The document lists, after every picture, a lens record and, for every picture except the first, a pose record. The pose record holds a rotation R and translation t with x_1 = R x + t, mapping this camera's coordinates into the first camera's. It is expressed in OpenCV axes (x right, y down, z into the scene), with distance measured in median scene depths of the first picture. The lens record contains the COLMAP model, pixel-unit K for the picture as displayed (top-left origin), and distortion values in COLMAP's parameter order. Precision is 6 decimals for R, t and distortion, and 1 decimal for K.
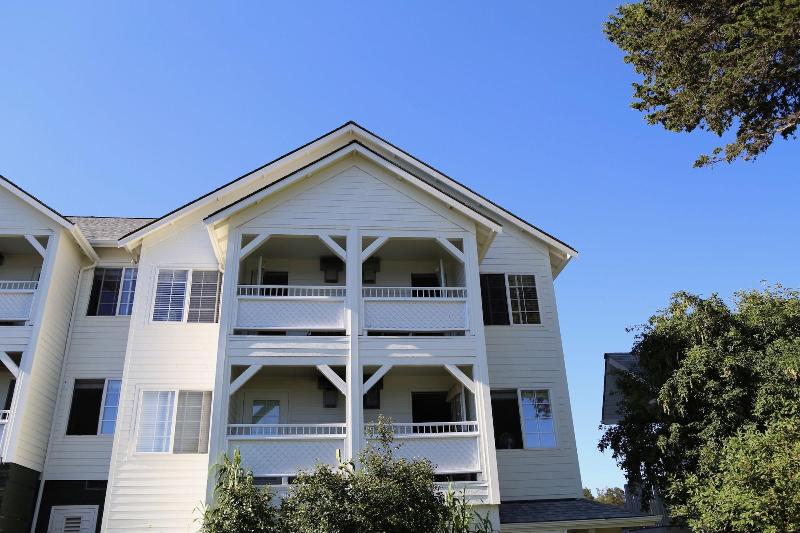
lens RADIAL K [[607.5, 0, 400.0], [0, 607.5, 266.5], [0, 0, 1]] dist [-0.142271, 0.115278]
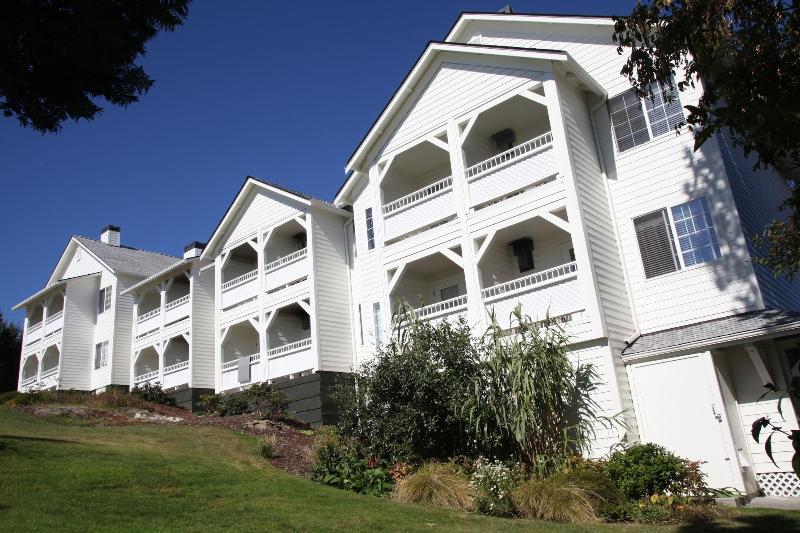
lens RADIAL K [[607.5, 0, 400.0], [0, 607.5, 266.5], [0, 0, 1]] dist [-0.142271, 0.115278]
pose [[0.689439, -0.249615, -0.679976, 0.591669], [0.439905, 0.890088, 0.119281, 0.004942], [0.575464, -0.381362, 0.723467, 0.029614]]
